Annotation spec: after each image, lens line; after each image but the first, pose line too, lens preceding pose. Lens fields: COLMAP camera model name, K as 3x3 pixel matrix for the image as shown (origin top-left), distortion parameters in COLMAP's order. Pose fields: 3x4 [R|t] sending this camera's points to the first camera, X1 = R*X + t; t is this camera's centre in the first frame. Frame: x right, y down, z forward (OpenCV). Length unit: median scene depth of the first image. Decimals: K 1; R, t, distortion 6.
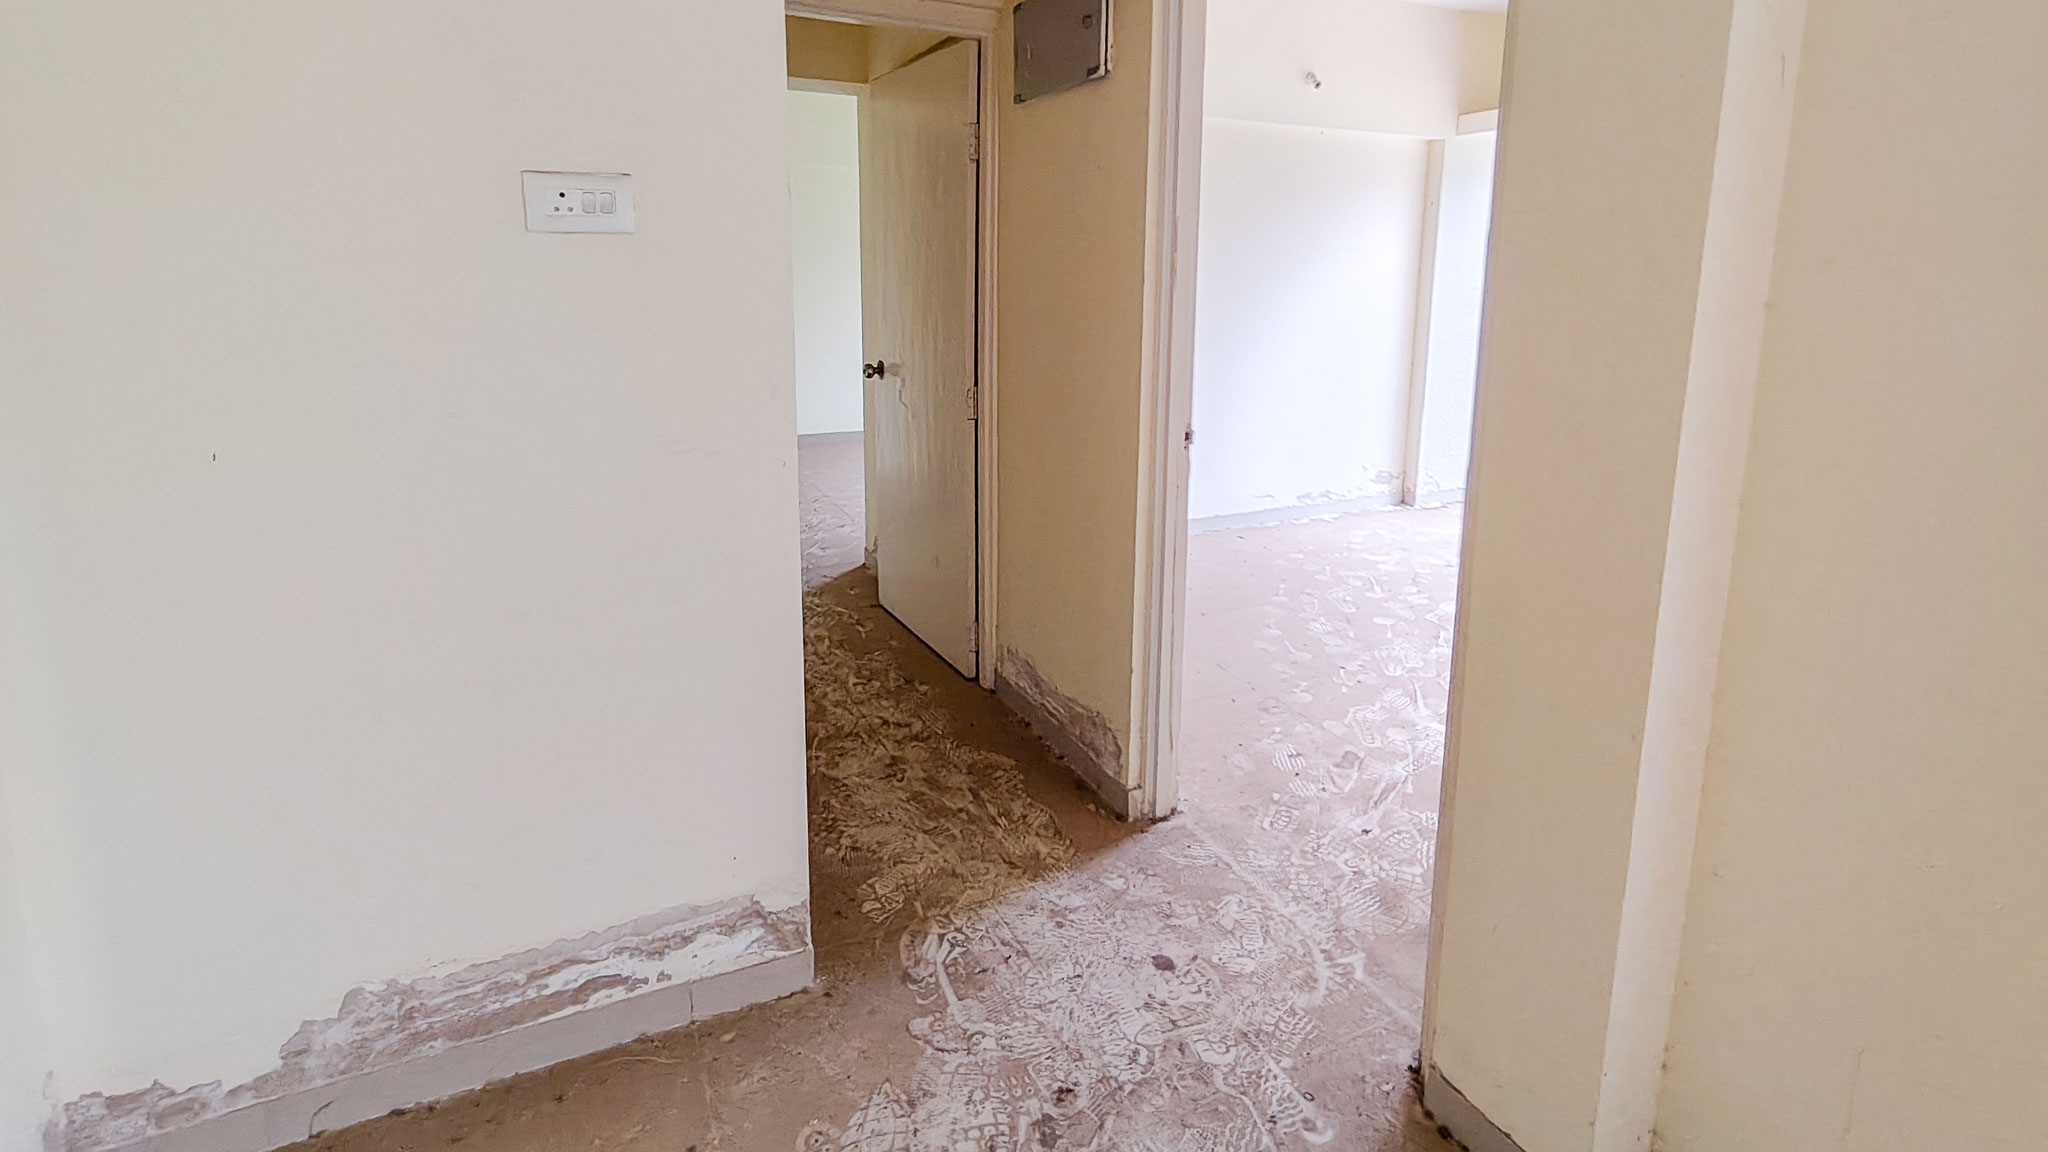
lens RADIAL K [[954.7, 0, 1024.6], [0, 954.7, 437.8], [0, 0, 1]] dist [0.003120, -0.000091]
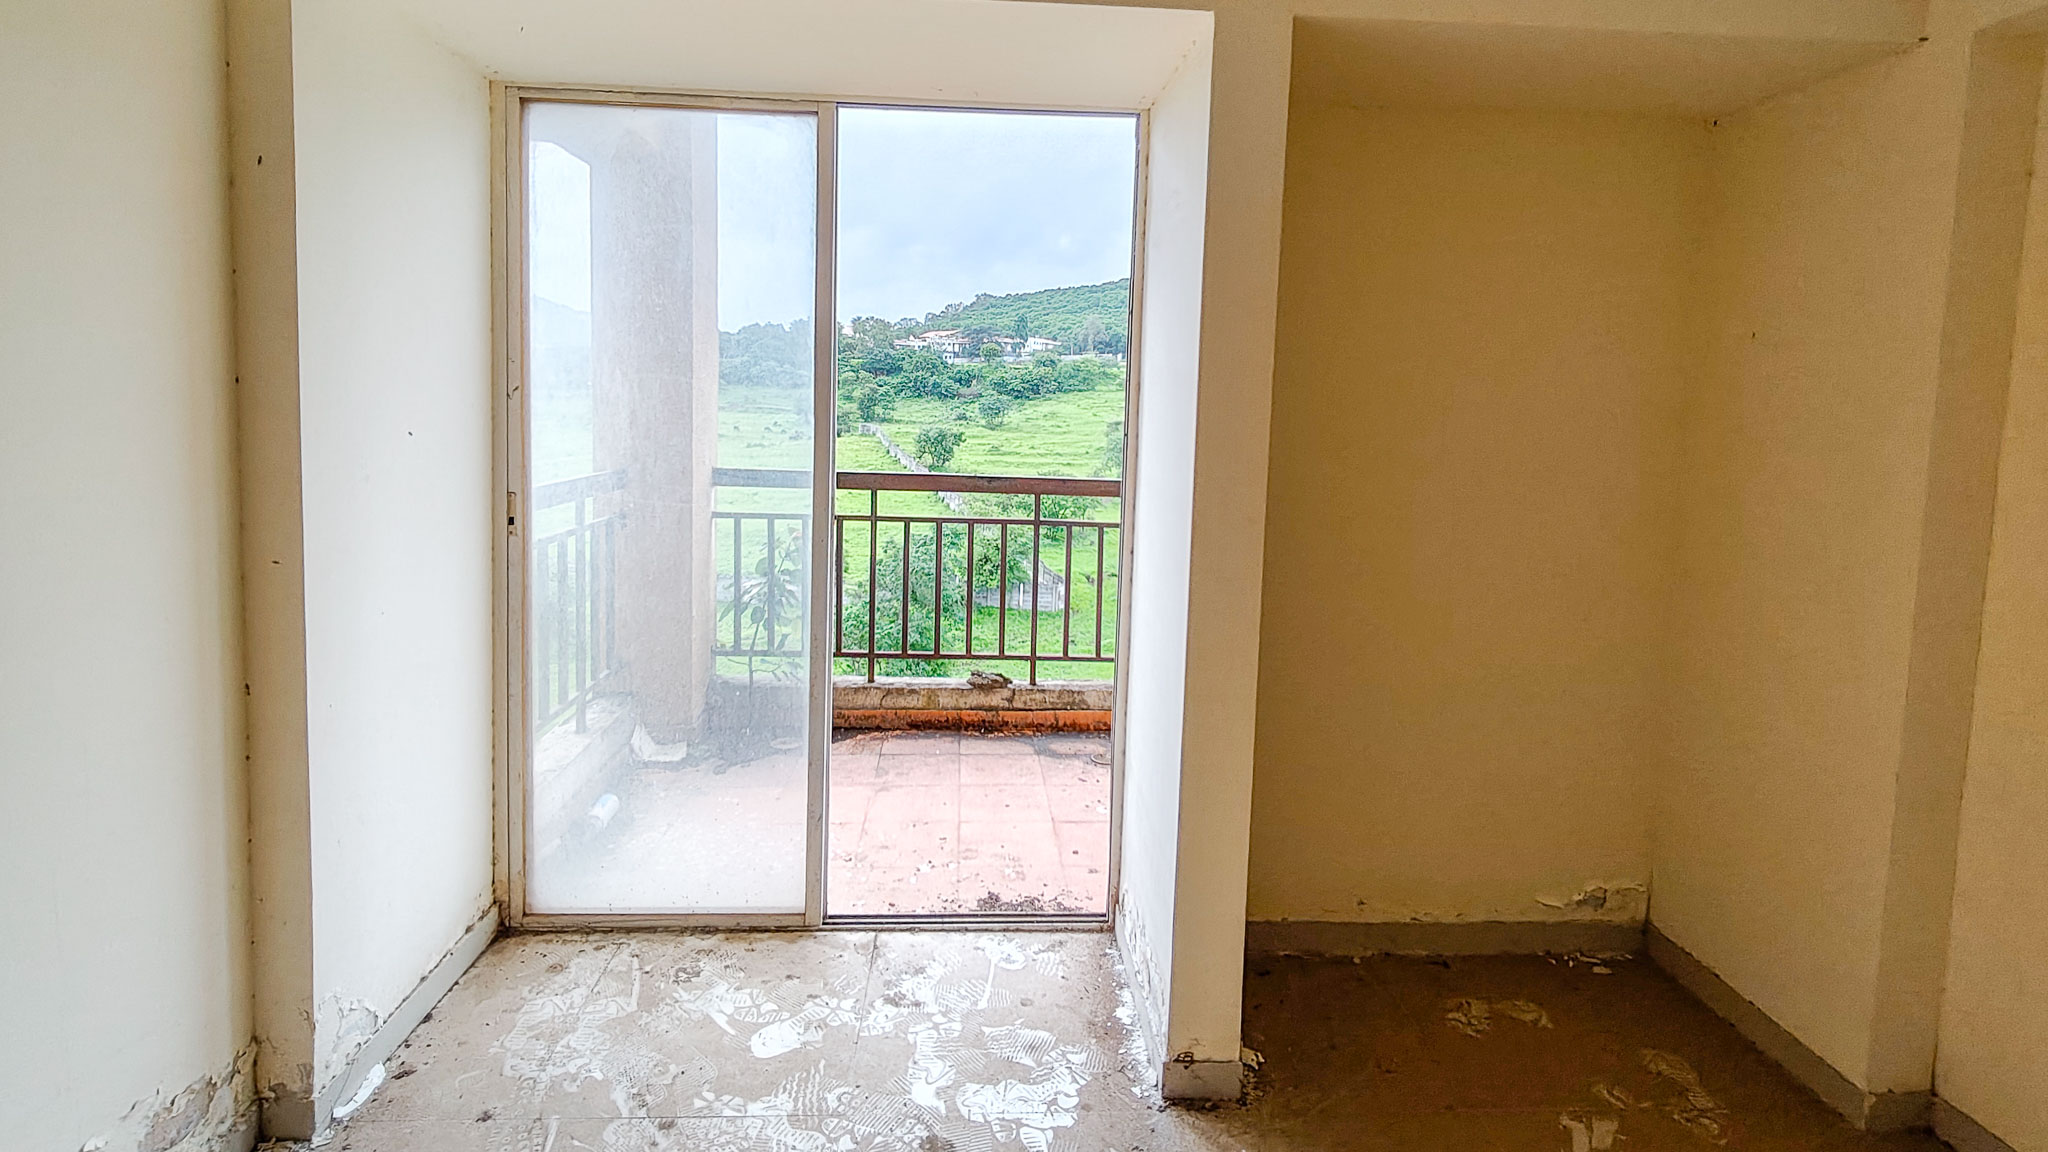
lens RADIAL K [[966.3, 0, 1025.3], [0, 966.3, 462.4], [0, 0, 1]] dist [0.010159, -0.005701]
pose [[0.386217, -0.057422, 0.920619, 0.297319], [0.129993, 0.991488, 0.007307, -0.156758], [-0.913202, 0.116852, 0.390394, 0.862494]]
